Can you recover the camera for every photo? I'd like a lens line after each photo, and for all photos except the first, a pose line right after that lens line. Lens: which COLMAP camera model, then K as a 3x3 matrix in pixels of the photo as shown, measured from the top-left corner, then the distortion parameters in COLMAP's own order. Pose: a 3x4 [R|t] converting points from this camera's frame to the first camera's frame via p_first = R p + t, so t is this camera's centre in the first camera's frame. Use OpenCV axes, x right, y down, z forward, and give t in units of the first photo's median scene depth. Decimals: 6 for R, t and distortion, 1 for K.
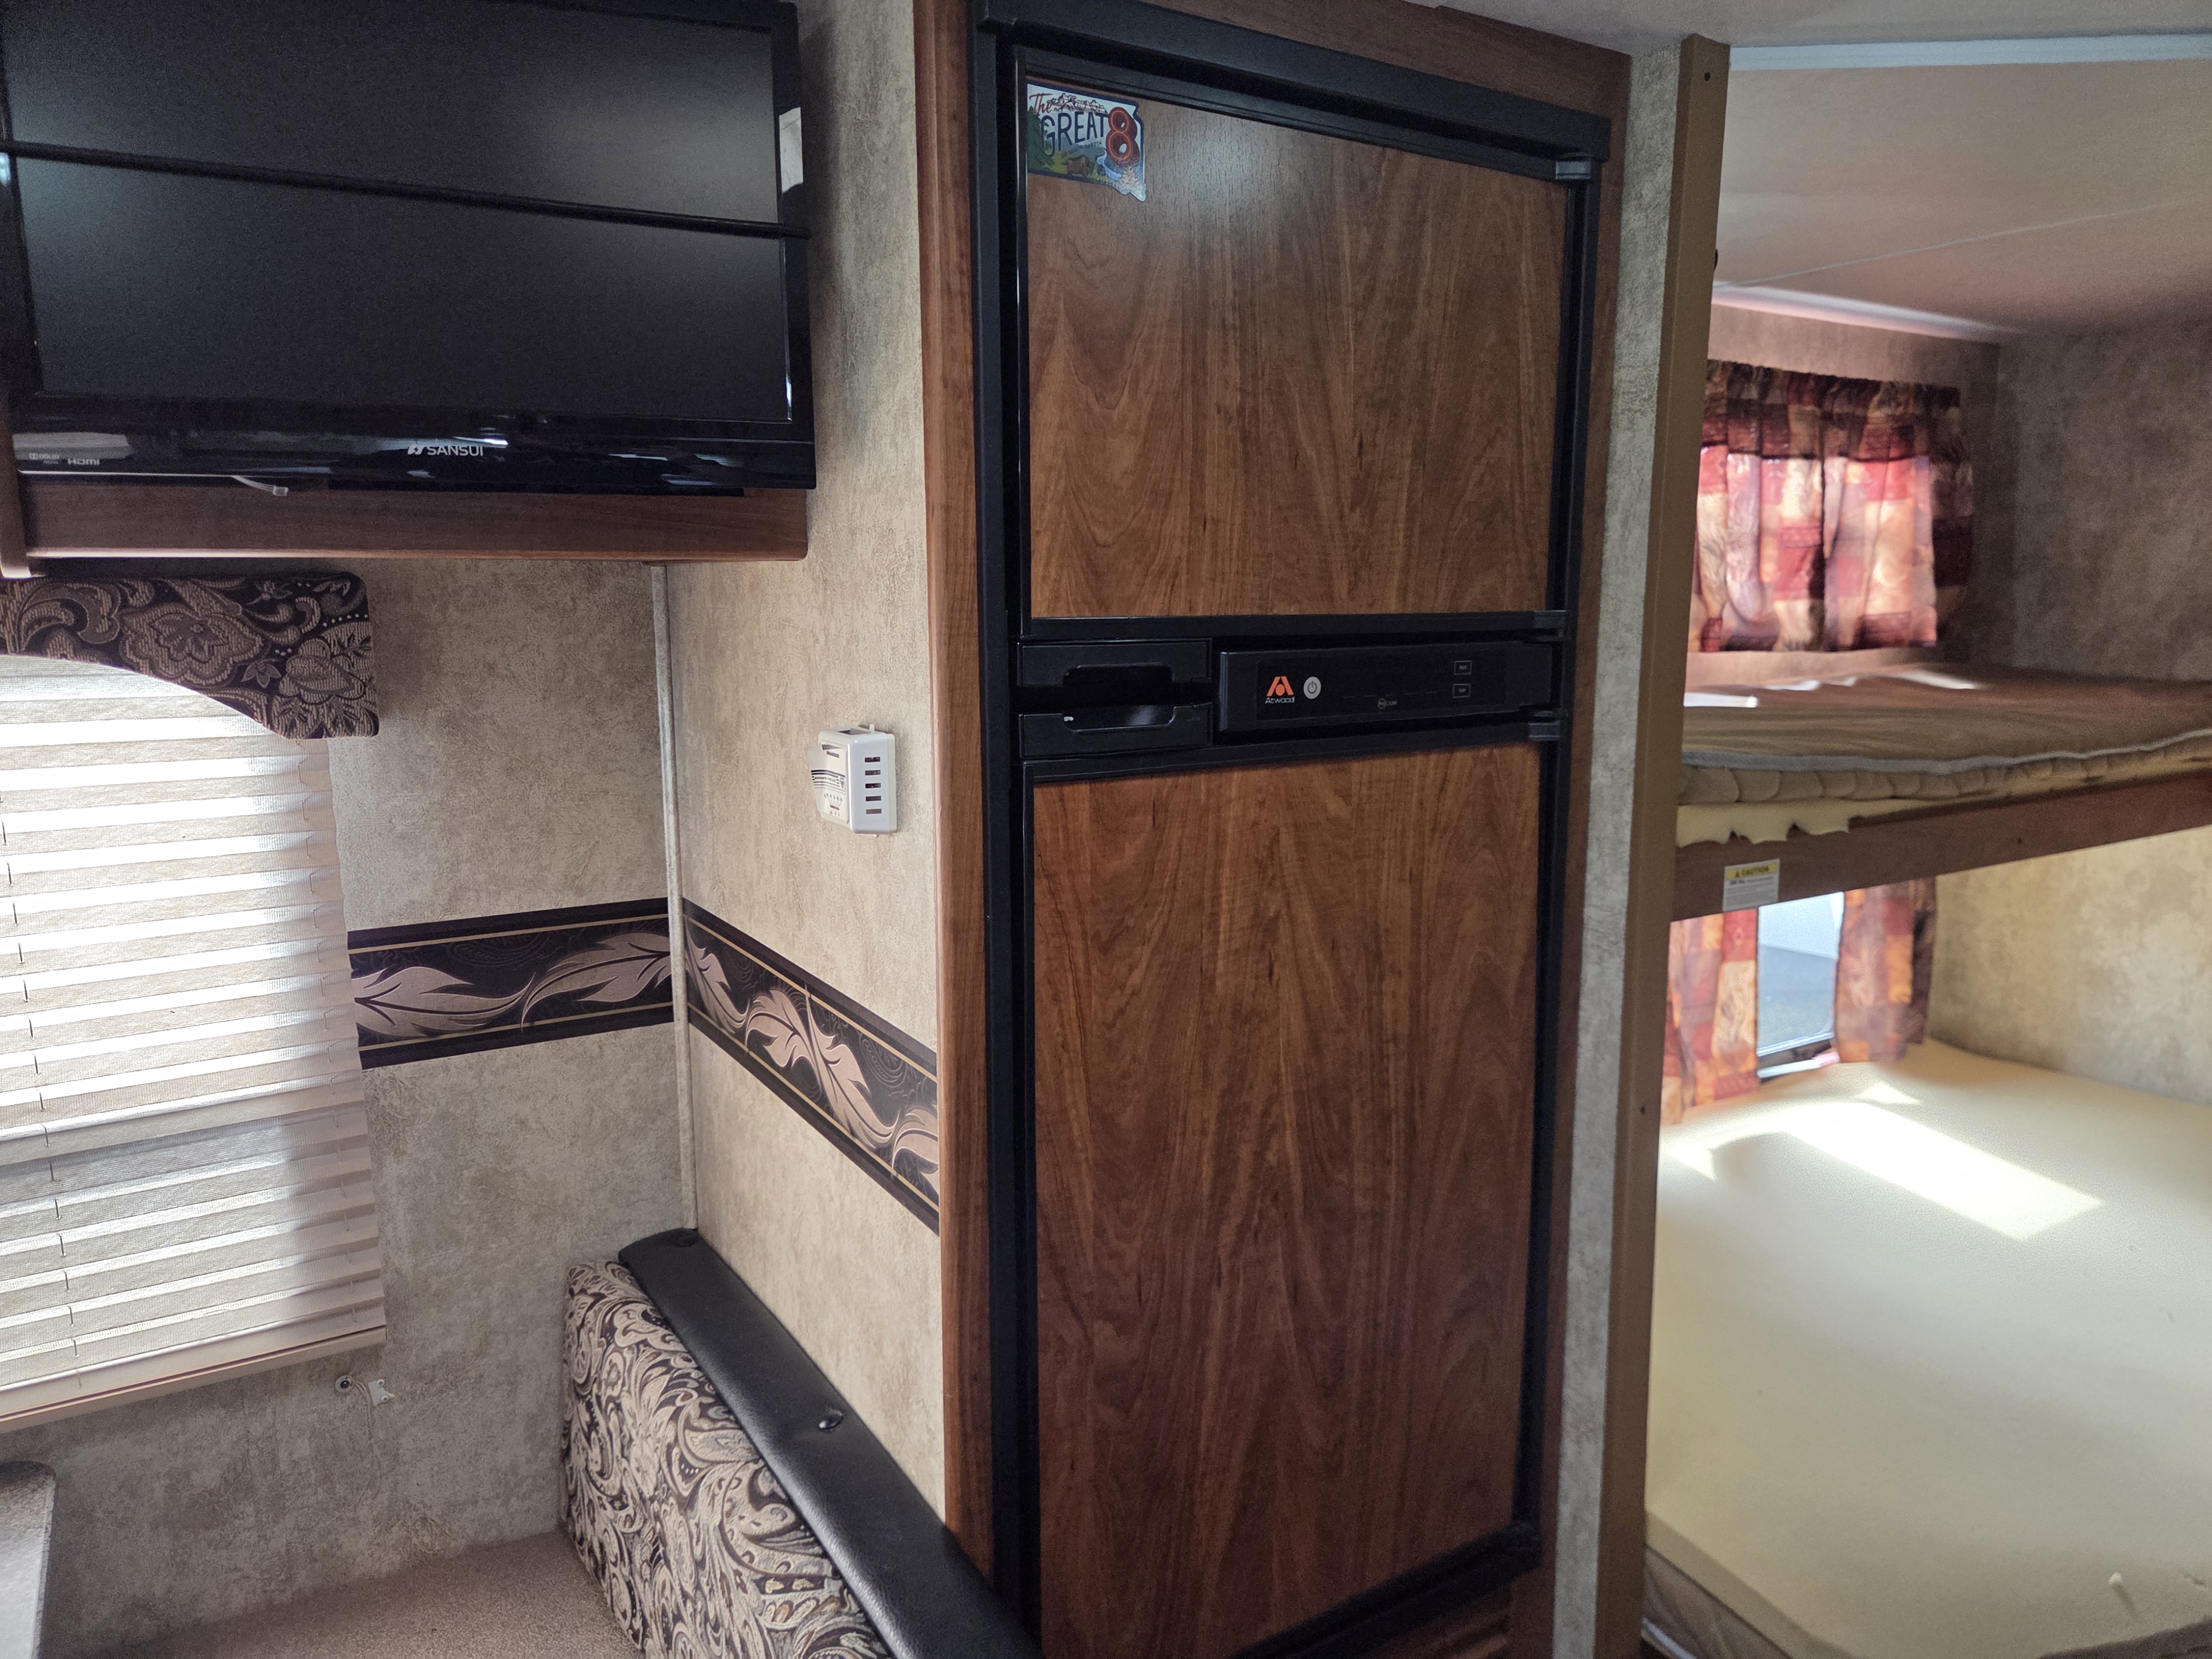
lens RADIAL K [[1514.8, 0, 1119.7], [0, 1514.8, 840.2], [0, 0, 1]] dist [0.082533, -0.072413]
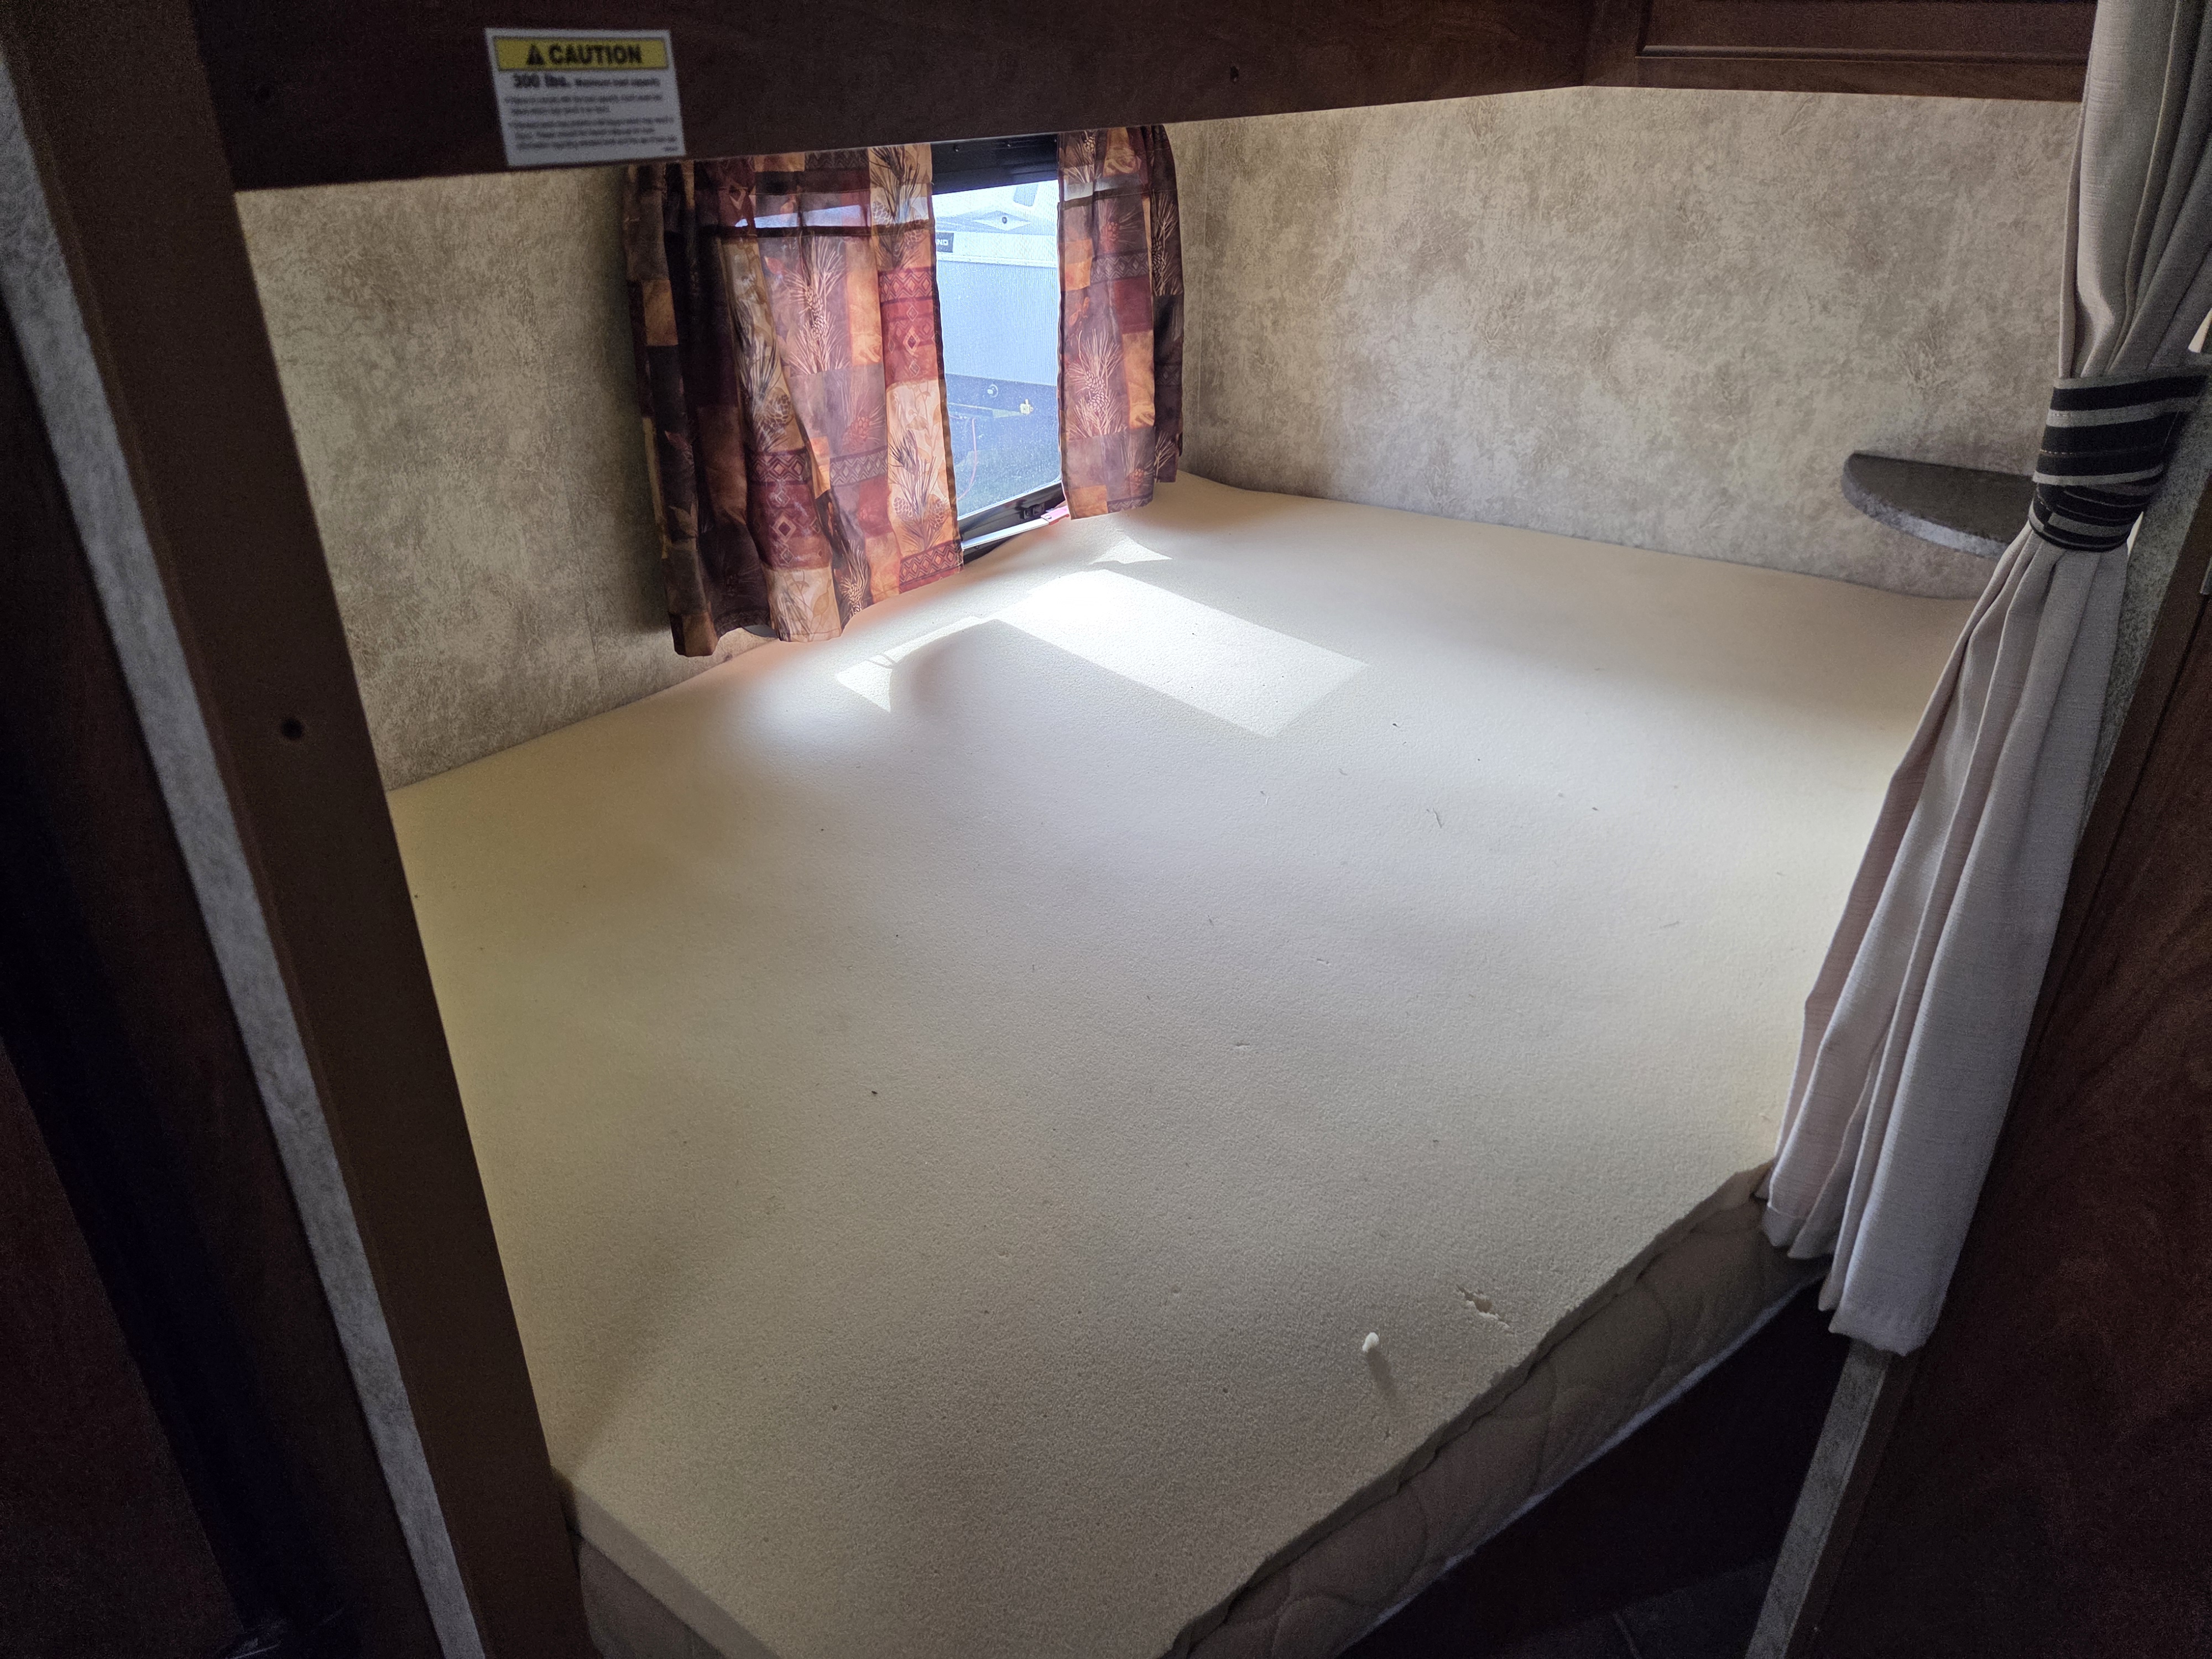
lens RADIAL K [[1504.6, 0, 1096.1], [0, 1504.6, 829.4], [0, 0, 1]] dist [0.078508, -0.136753]
pose [[0.922428, -0.174487, 0.344502, 0.199475], [0.054804, 0.942220, 0.330482, 0.045831], [-0.382262, -0.285966, 0.878692, 0.306451]]
